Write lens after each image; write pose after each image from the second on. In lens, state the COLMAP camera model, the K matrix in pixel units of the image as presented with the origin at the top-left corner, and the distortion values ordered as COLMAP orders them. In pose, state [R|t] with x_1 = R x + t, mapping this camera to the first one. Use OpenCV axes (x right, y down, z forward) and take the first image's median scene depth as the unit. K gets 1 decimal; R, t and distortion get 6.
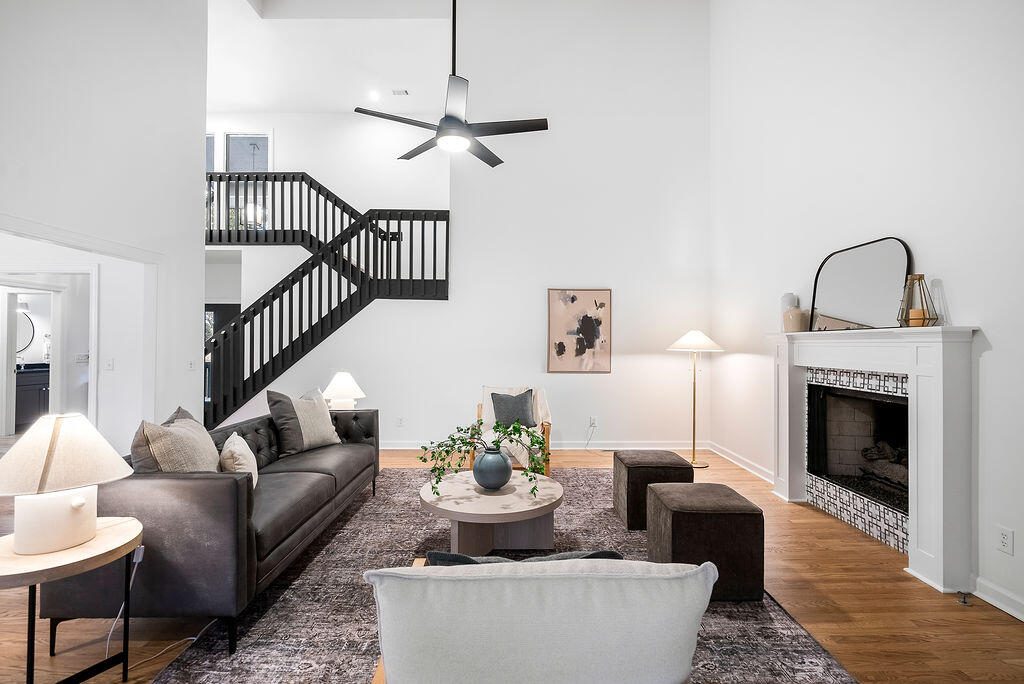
lens RADIAL K [[465.2, 0, 513.5], [0, 465.2, 339.3], [0, 0, 1]] dist [-0.002920, 0.001436]
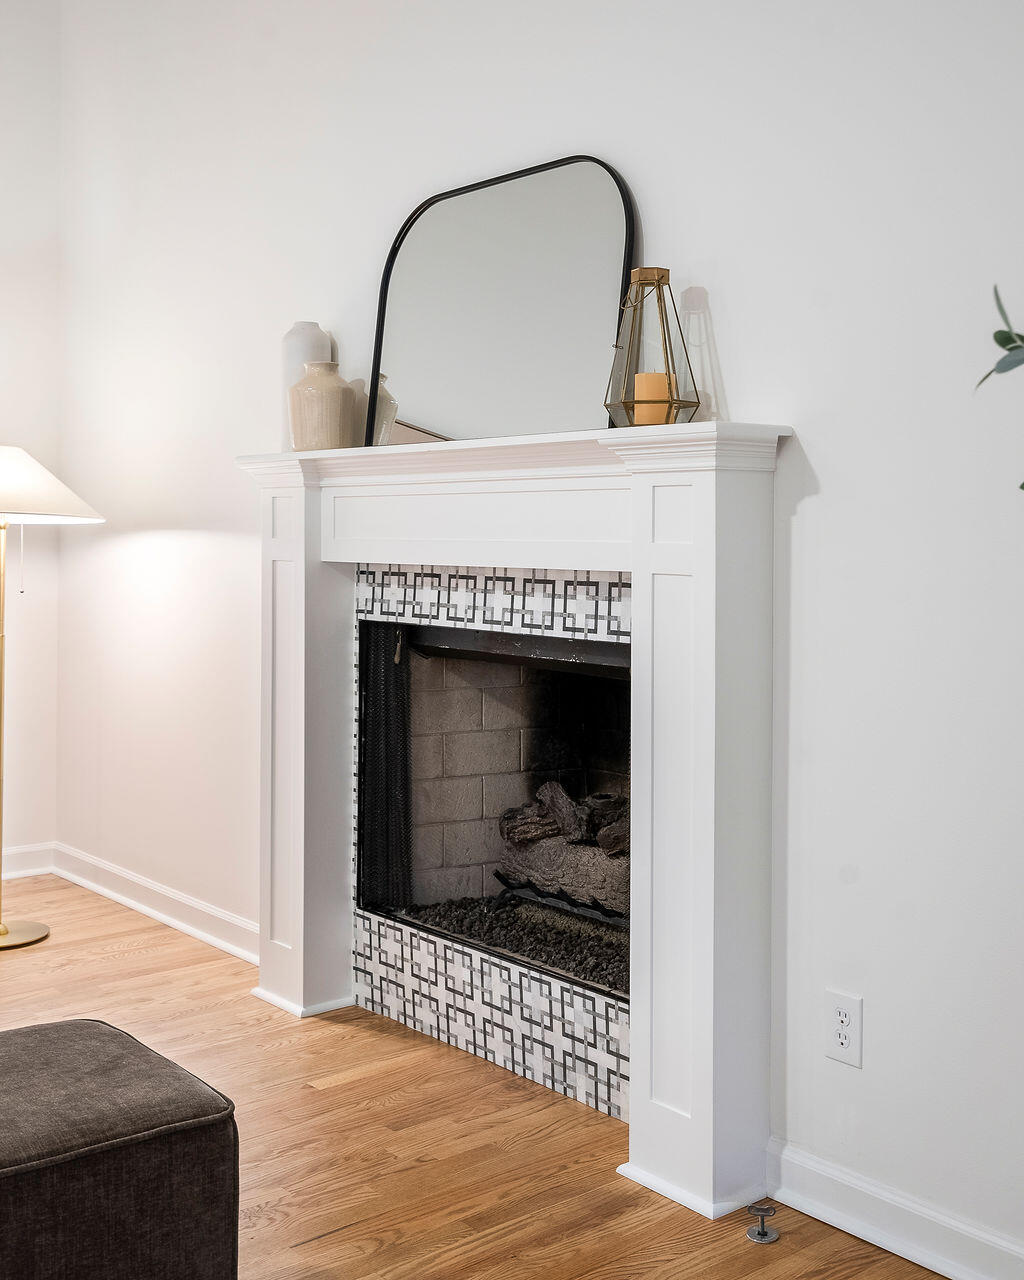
lens RADIAL K [[1529.5, 0, 513.0], [0, 1529.5, 538.6], [0, 0, 1]] dist [-0.000697, 0.000387]
pose [[0.775820, -0.003518, 0.630945, 0.087904], [-0.007346, 0.999866, 0.014608, 0.030197], [-0.630912, -0.015968, 0.775690, 0.178850]]
